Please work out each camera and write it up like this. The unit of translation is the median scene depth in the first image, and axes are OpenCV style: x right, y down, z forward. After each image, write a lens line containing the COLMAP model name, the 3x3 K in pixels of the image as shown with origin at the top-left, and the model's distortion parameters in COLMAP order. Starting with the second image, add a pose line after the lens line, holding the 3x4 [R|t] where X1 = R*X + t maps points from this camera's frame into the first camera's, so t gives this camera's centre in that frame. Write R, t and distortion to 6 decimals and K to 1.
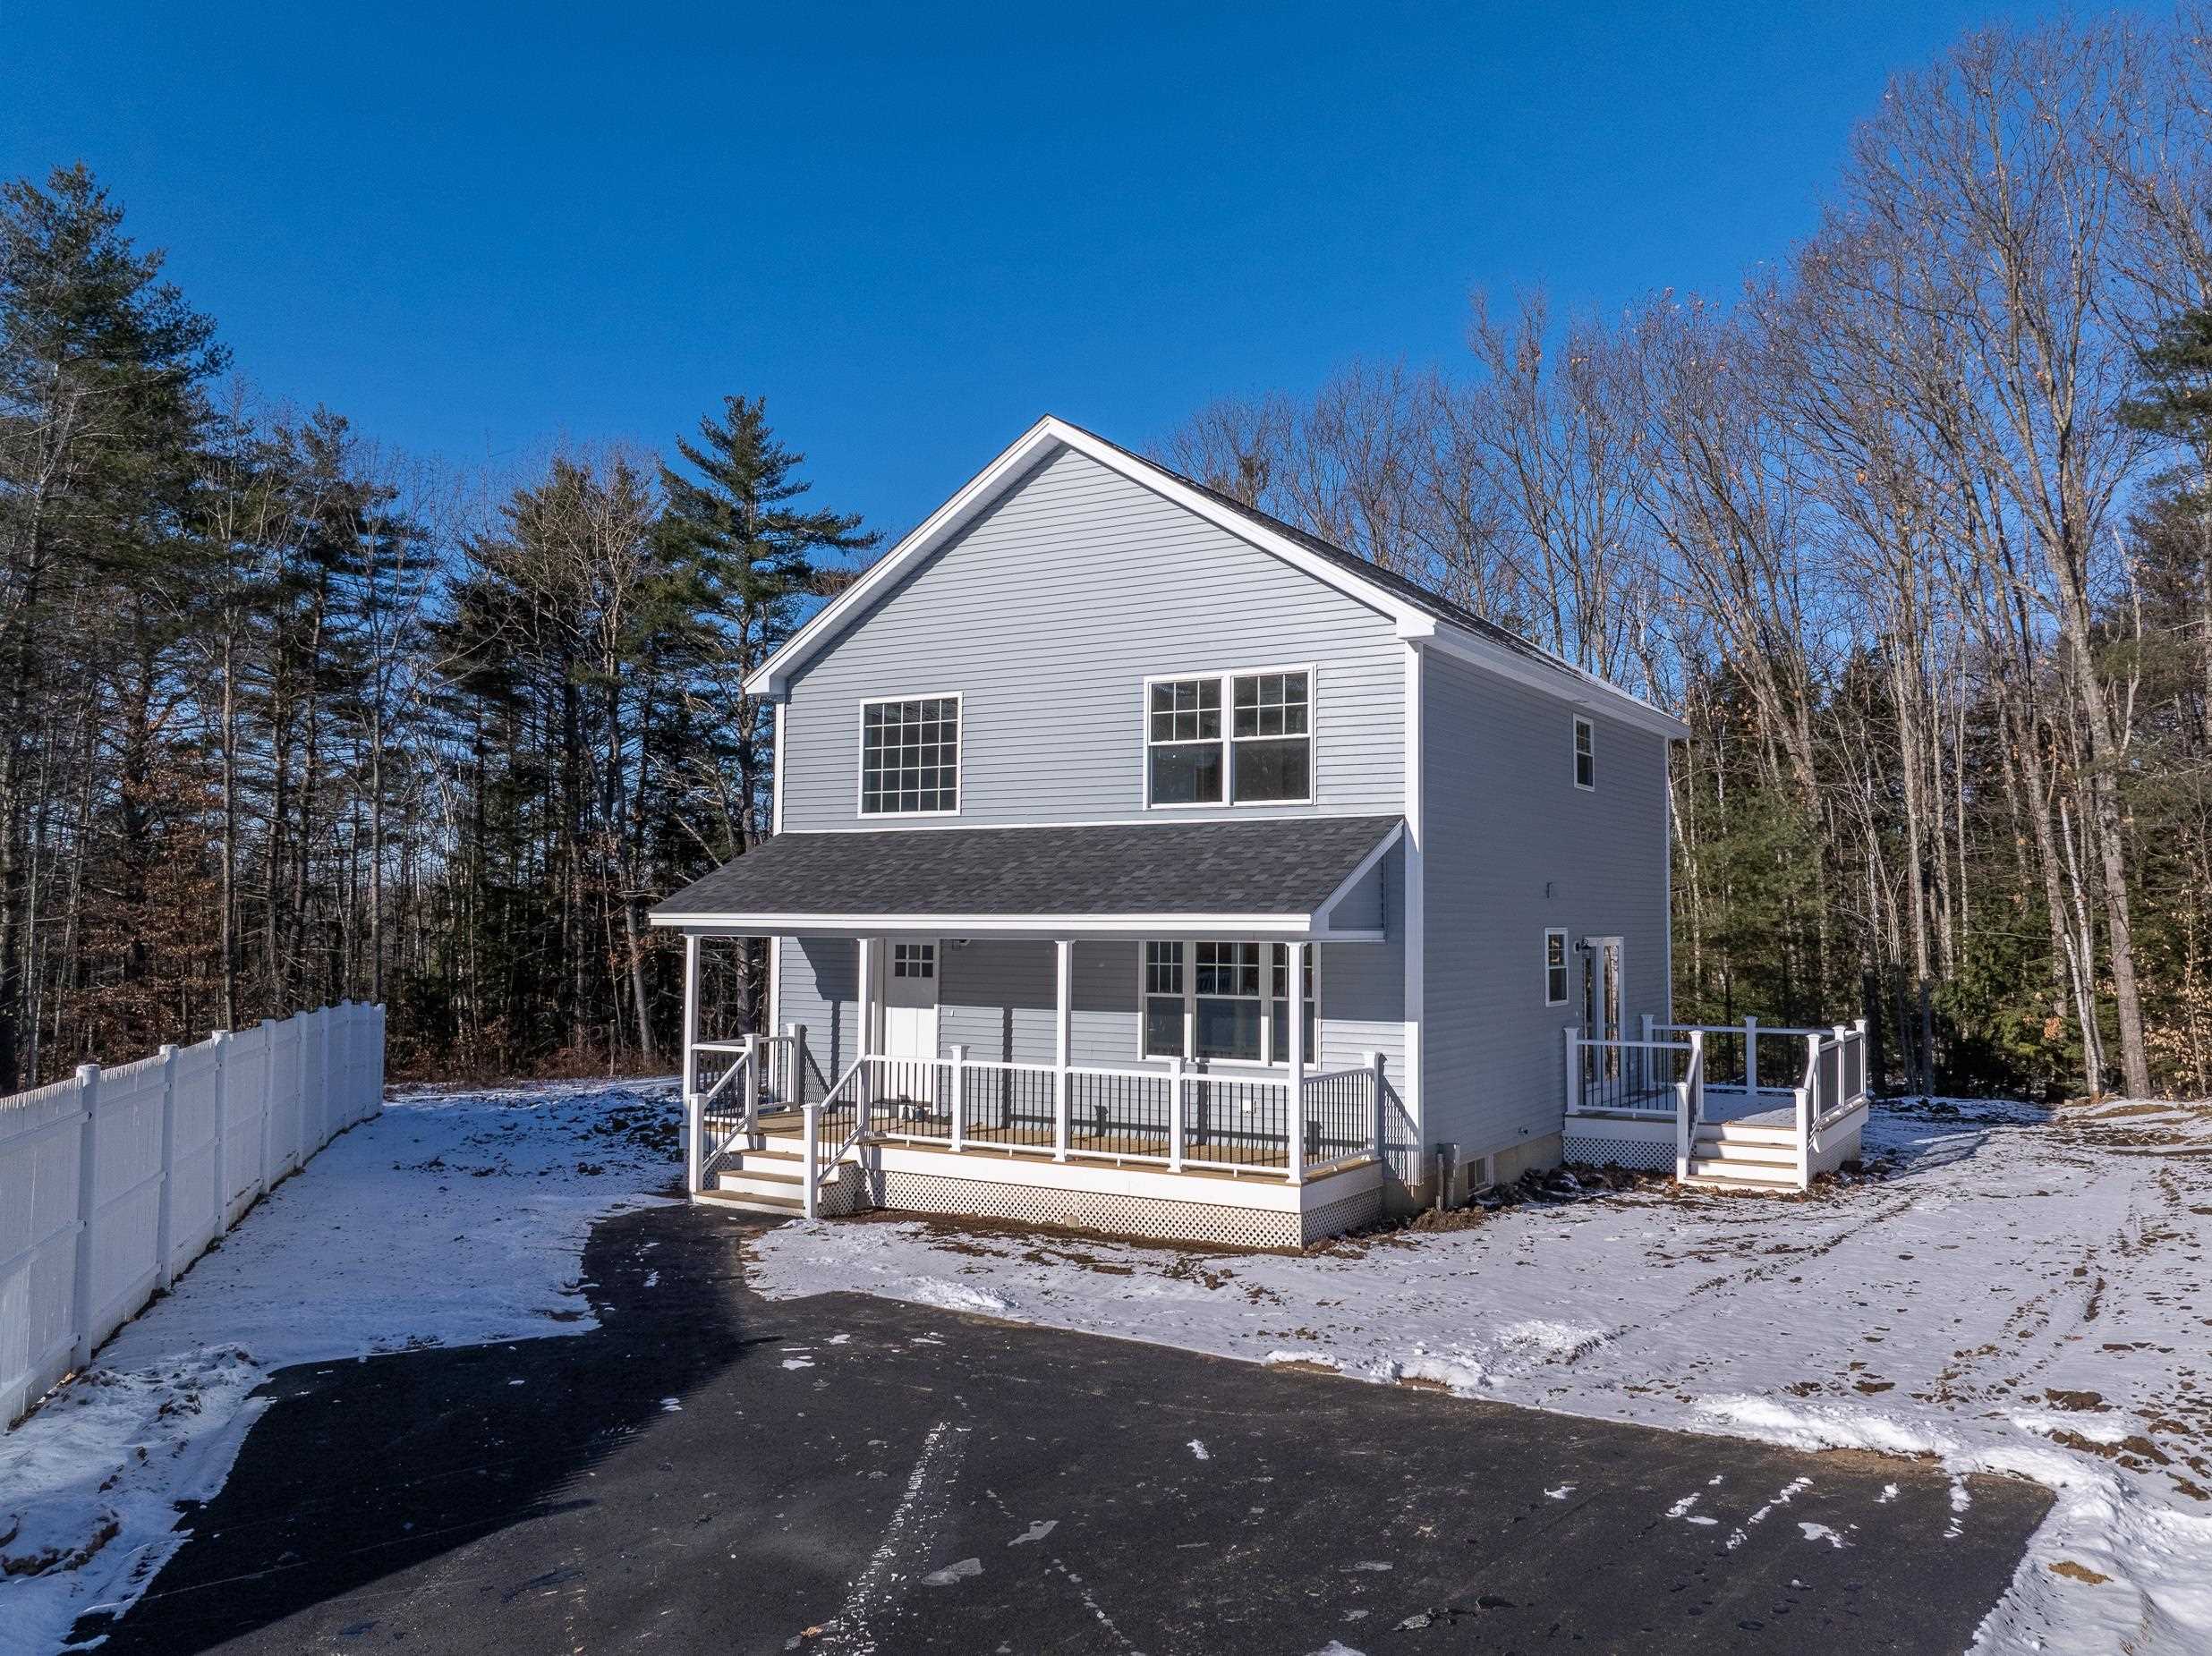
lens RADIAL K [[1660.2, 0, 1184.8], [0, 1660.2, 818.2], [0, 0, 1]] dist [-0.056713, 0.027332]
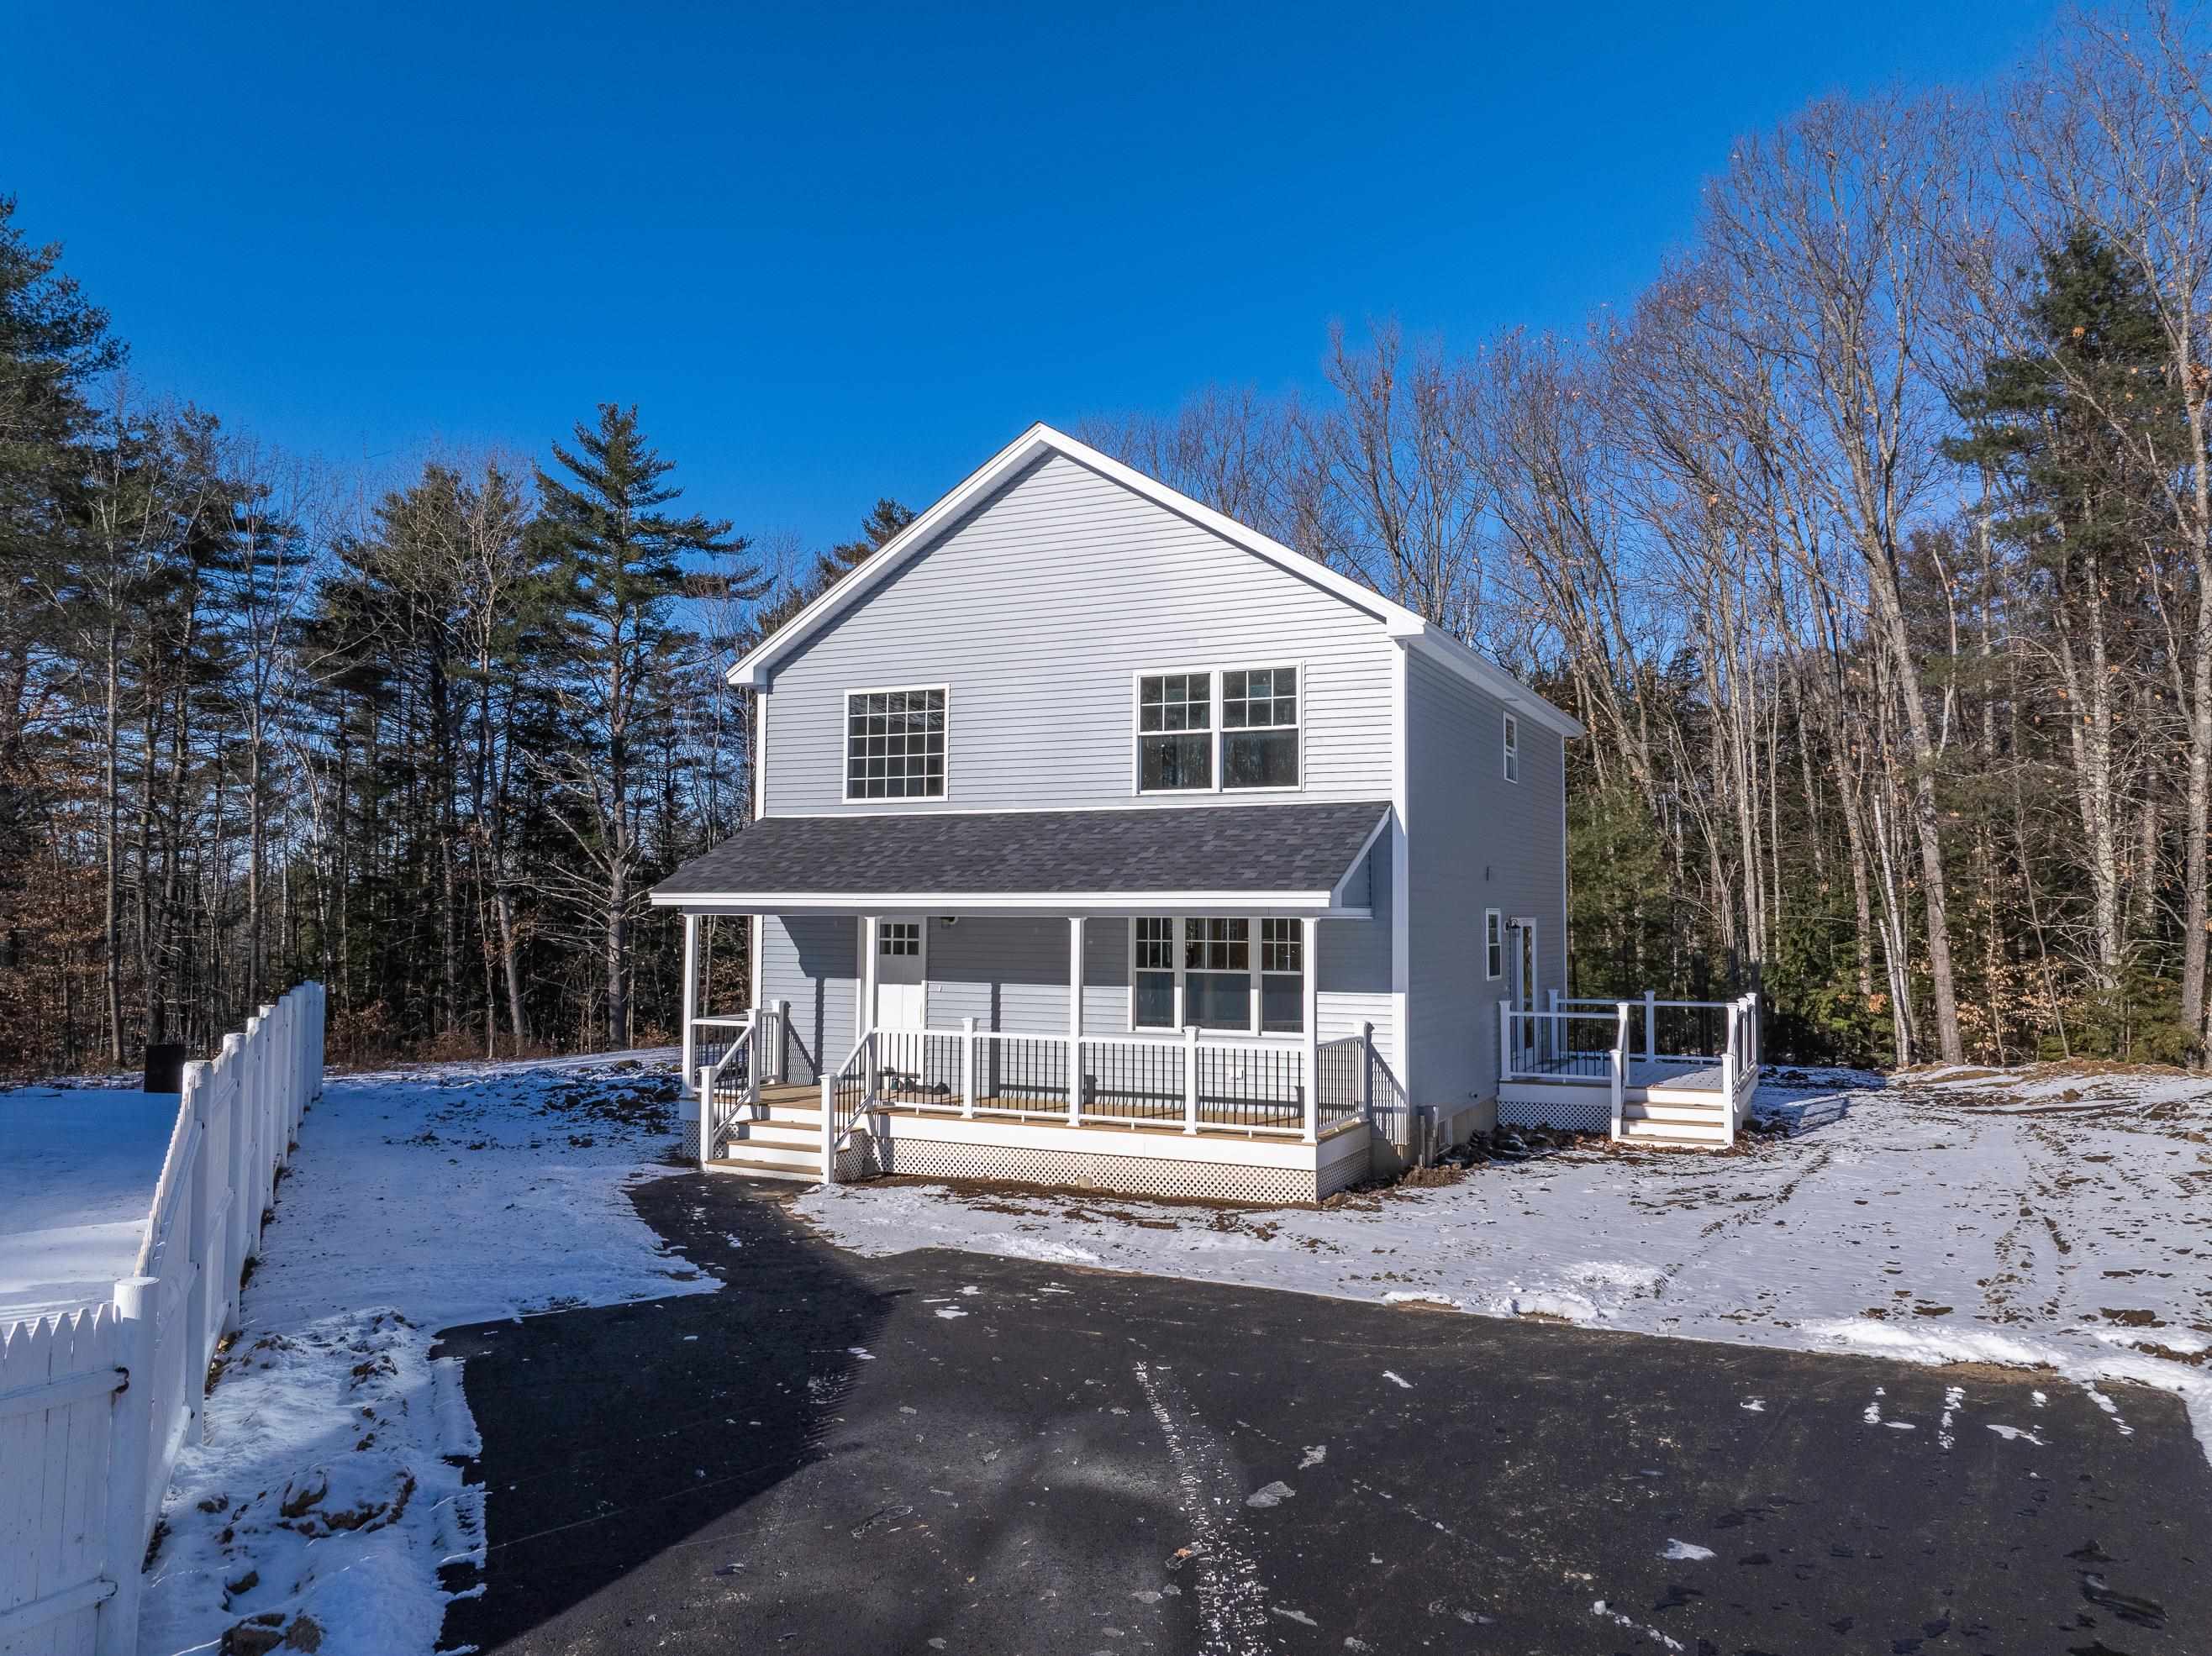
lens RADIAL K [[1560.1, 0, 1114.8], [0, 1560.1, 818.7], [0, 0, 1]] dist [-0.056673, 0.029626]
pose [[0.996789, 0.004935, 0.079918, -0.118637], [-0.005053, 0.999986, 0.001274, 0.008563], [-0.079911, -0.001674, 0.996801, 0.006042]]
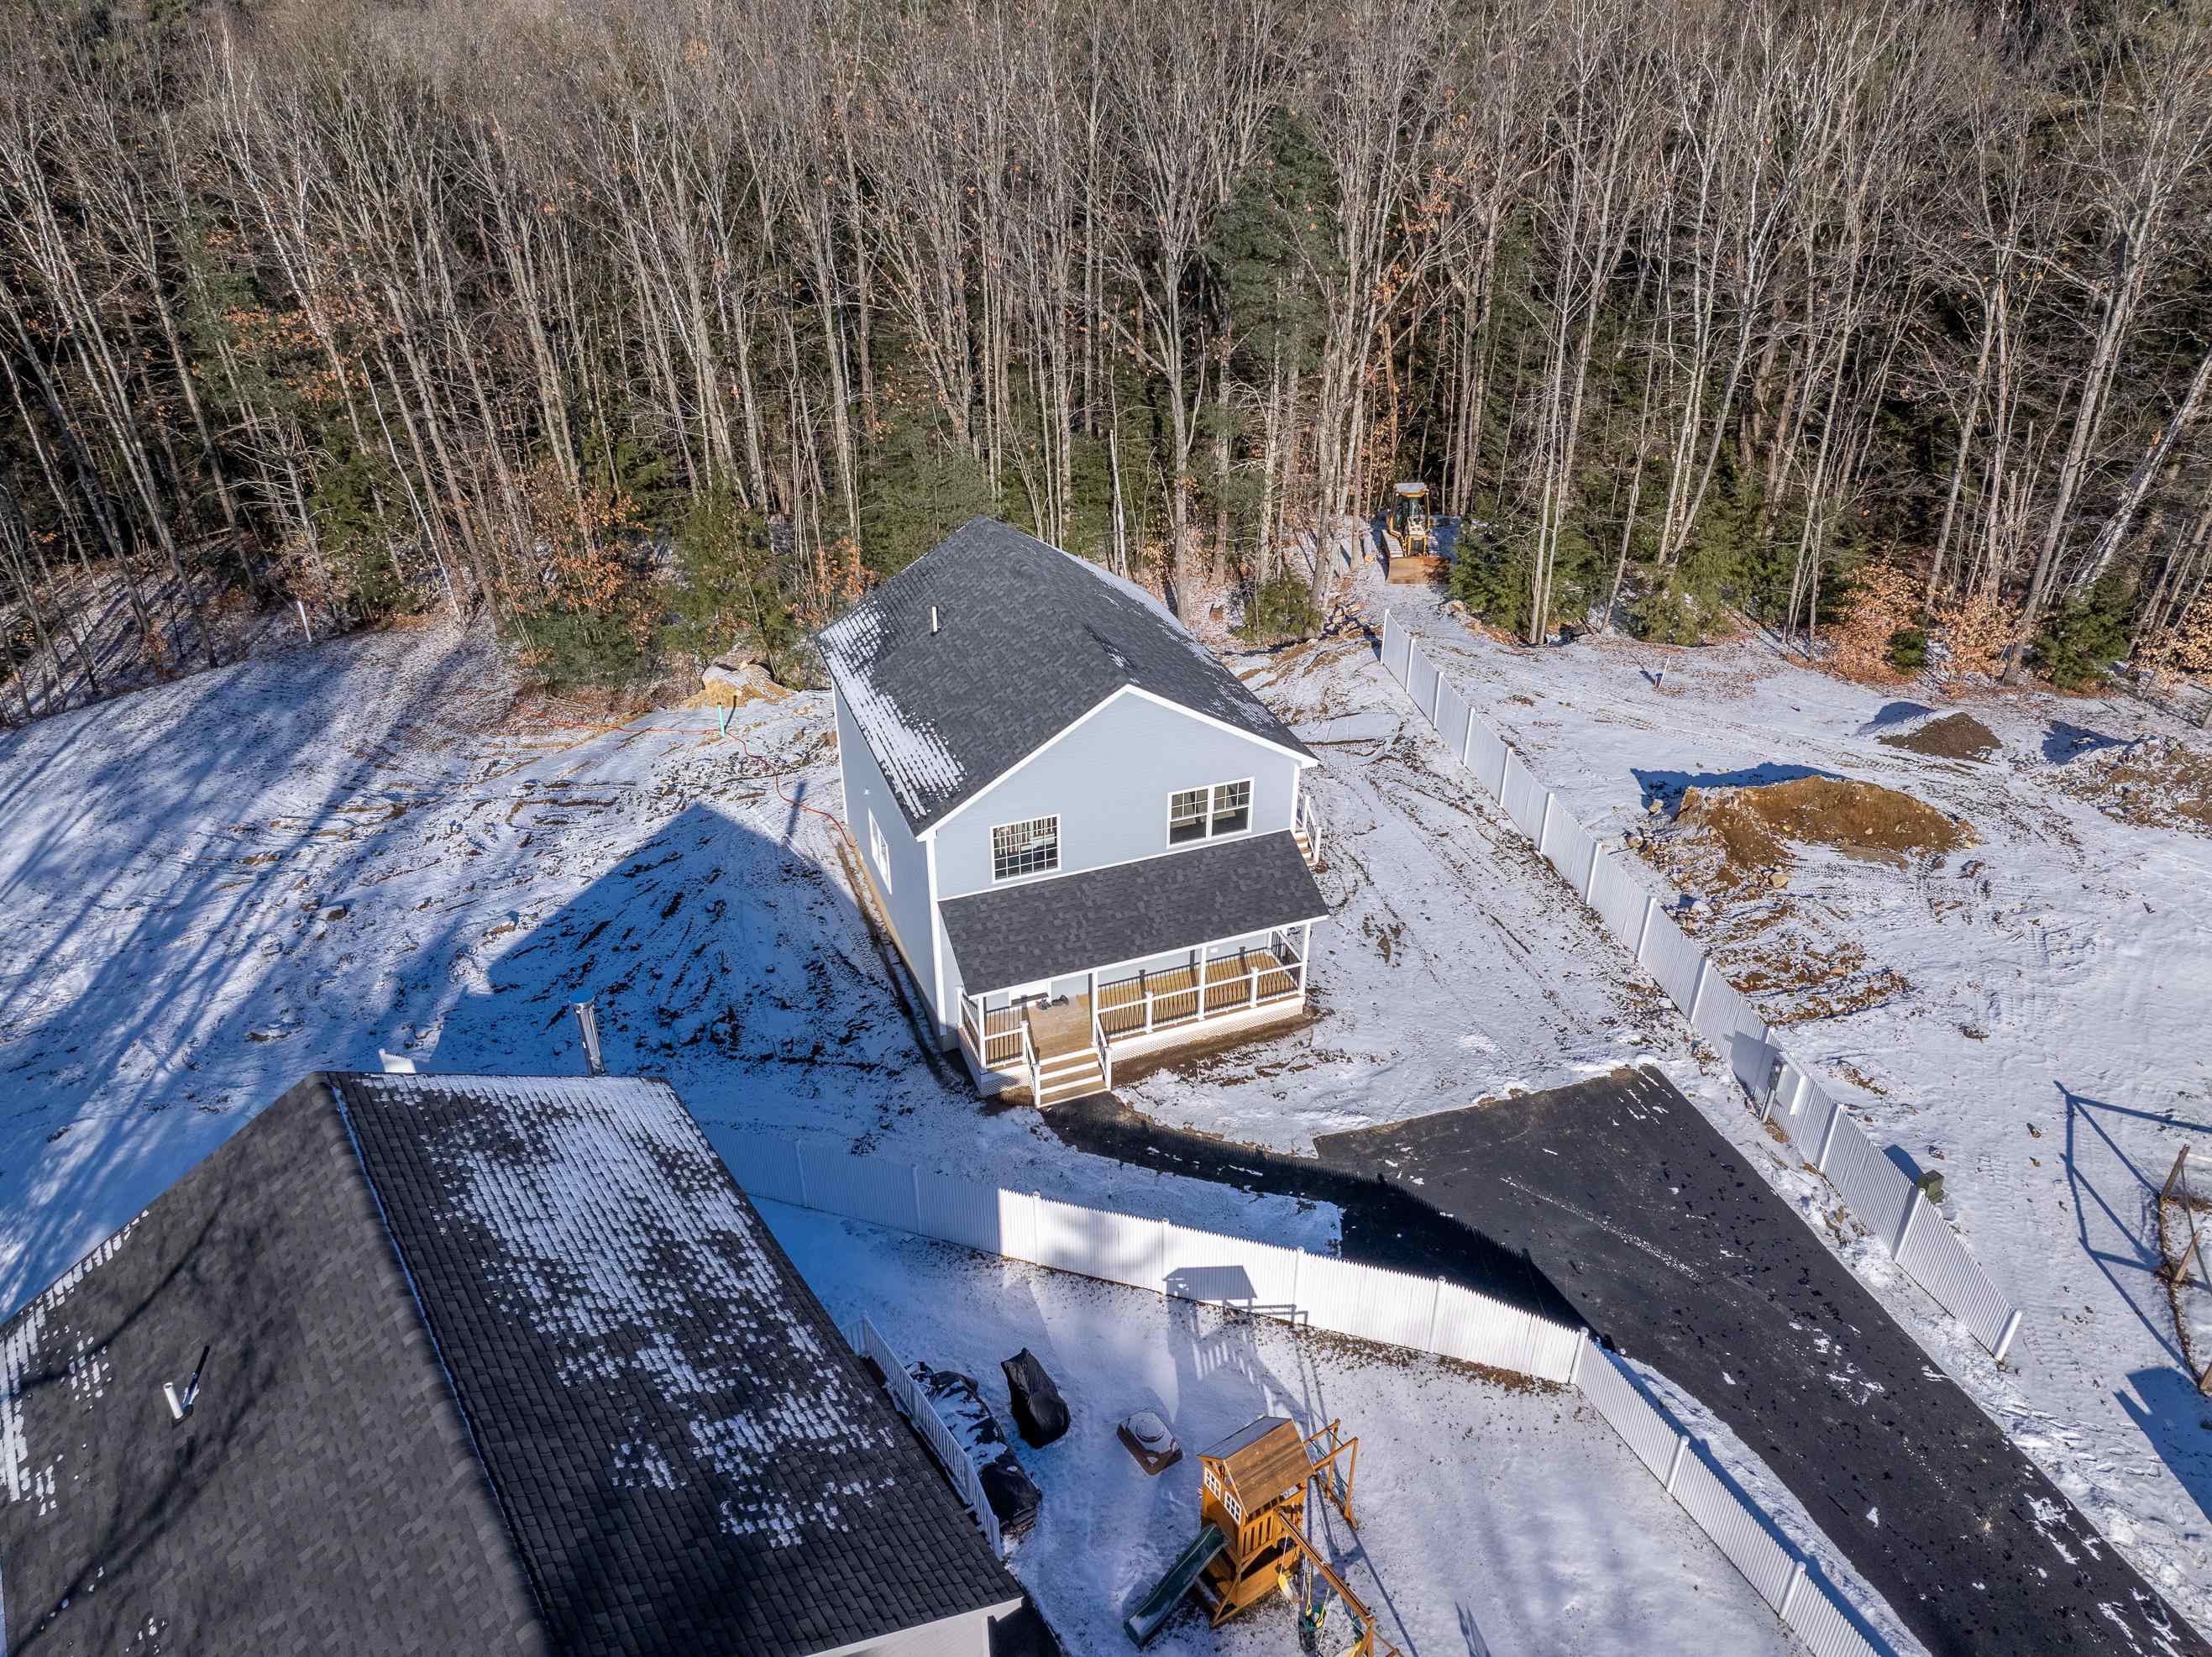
lens RADIAL K [[1542.5, 0, 1137.6], [0, 1542.5, 825.4], [0, 0, 1]] dist [-0.018332, 0.005921]
pose [[0.620461, -0.409236, 0.668995, -1.343658], [-0.055431, 0.828033, 0.557932, -1.117639], [-0.782276, -0.383258, 0.491078, 0.100533]]
